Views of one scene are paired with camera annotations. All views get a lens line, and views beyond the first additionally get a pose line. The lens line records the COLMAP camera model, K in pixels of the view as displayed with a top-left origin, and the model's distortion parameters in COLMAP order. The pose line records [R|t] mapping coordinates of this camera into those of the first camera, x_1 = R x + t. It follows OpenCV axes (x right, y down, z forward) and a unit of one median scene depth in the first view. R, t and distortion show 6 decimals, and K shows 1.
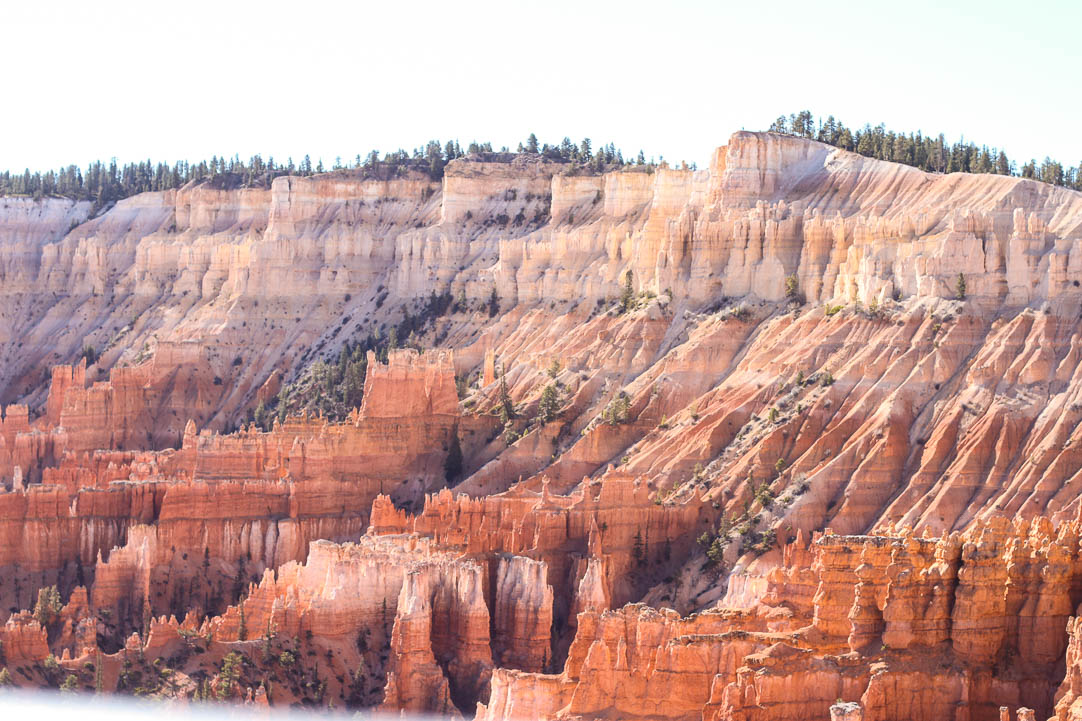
lens RADIAL K [[2506.4, 0, 541.0], [0, 2506.4, 360.5], [0, 0, 1]] dist [-0.060450, -0.468174]
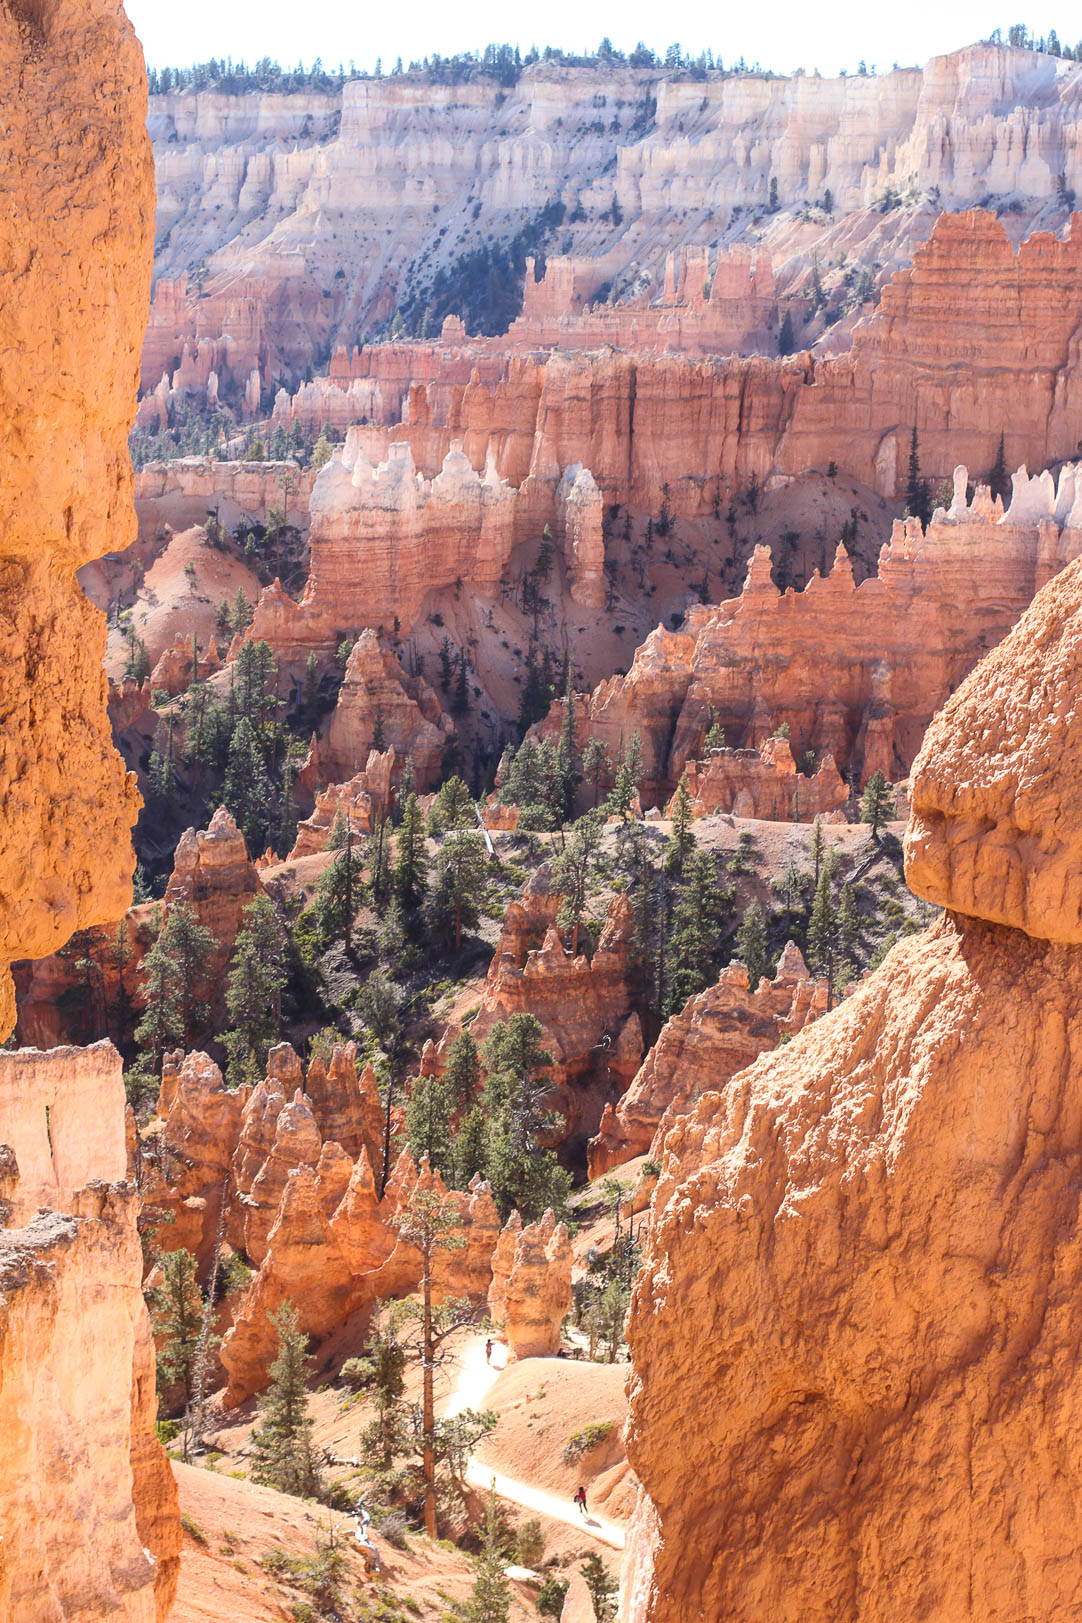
lens RADIAL K [[3759.6, 0, 541.0], [0, 3759.6, 811.5], [0, 0, 1]] dist [-0.060450, -0.468174]
pose [[0.983178, -0.029117, 0.180315, -0.308015], [0.007609, 0.992884, 0.118841, 0.034187], [-0.182492, -0.115470, 0.976403, -0.444705]]
